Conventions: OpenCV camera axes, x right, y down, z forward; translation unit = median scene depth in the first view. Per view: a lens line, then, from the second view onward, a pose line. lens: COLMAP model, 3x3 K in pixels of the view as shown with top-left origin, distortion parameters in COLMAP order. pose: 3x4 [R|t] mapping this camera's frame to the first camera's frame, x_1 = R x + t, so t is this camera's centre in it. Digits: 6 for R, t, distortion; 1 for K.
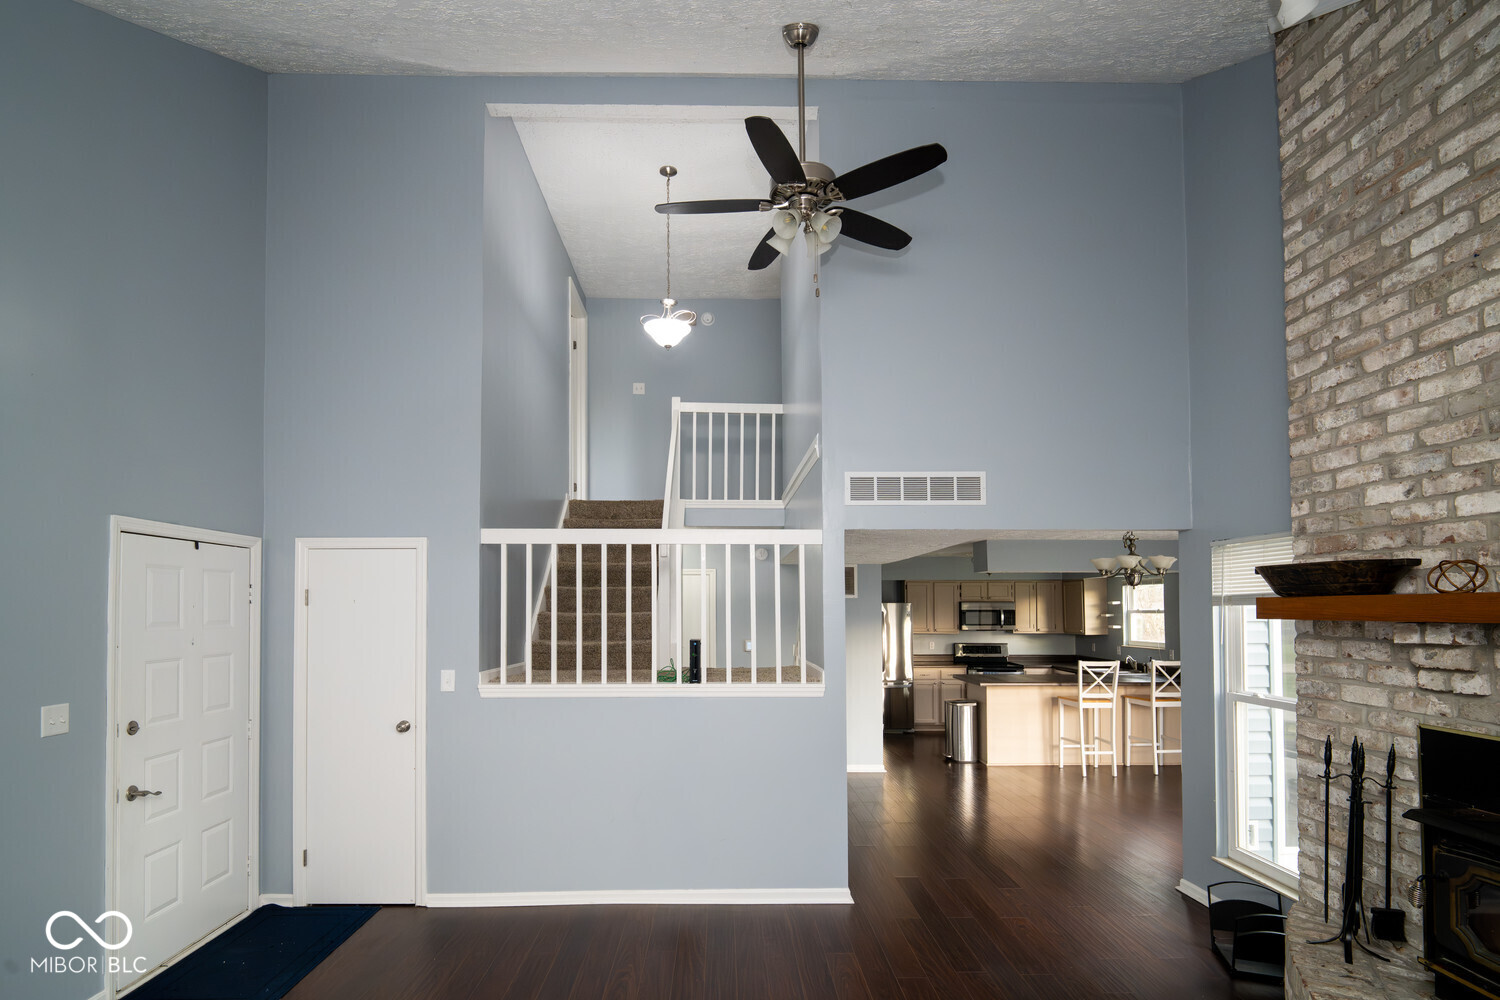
lens RADIAL K [[739.3, 0, 728.4], [0, 739.3, 583.8], [0, 0, 1]] dist [-0.002198, -0.002345]
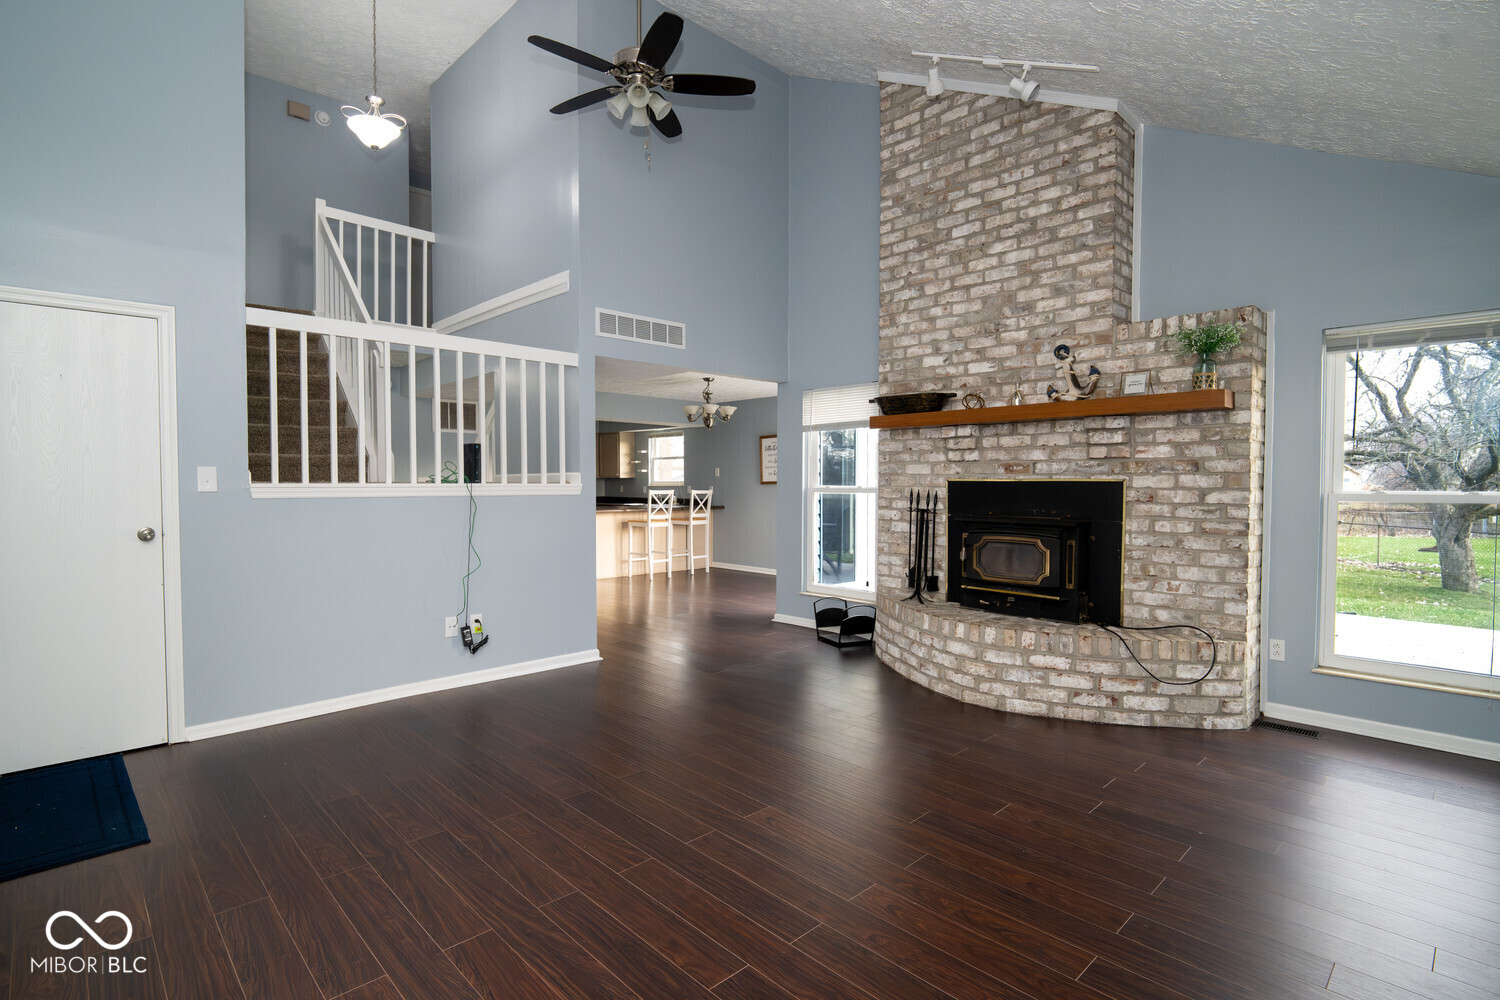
lens RADIAL K [[739.3, 0, 718.1], [0, 739.3, 498.3], [0, 0, 1]] dist [-0.002198, -0.002345]
pose [[0.742071, -0.014875, 0.670156, -0.708008], [-0.022805, 0.998615, 0.047417, 0.135692], [-0.669933, -0.050470, 0.740704, -0.048150]]
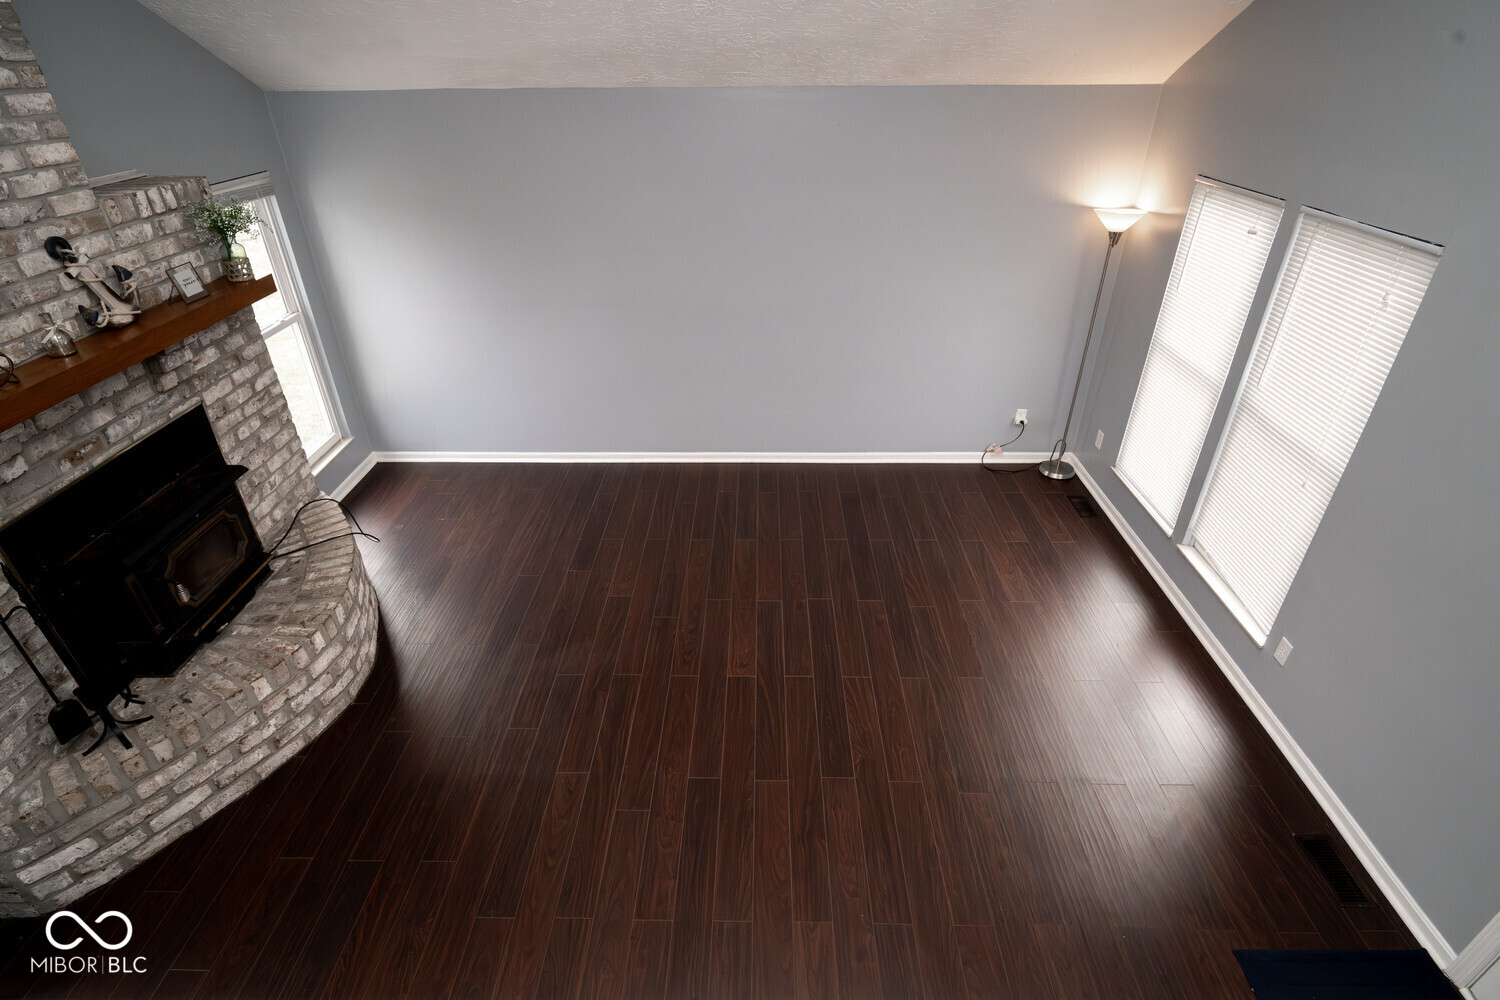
lens RADIAL K [[739.3, 0, 754.1], [0, 739.3, 508.0], [0, 0, 1]] dist [-0.002198, -0.002345]
pose [[-0.999895, 0.002842, 0.014227, -0.073203], [0.009582, 0.865728, 0.500423, -0.271162], [-0.010895, 0.500507, -0.865664, 1.536785]]
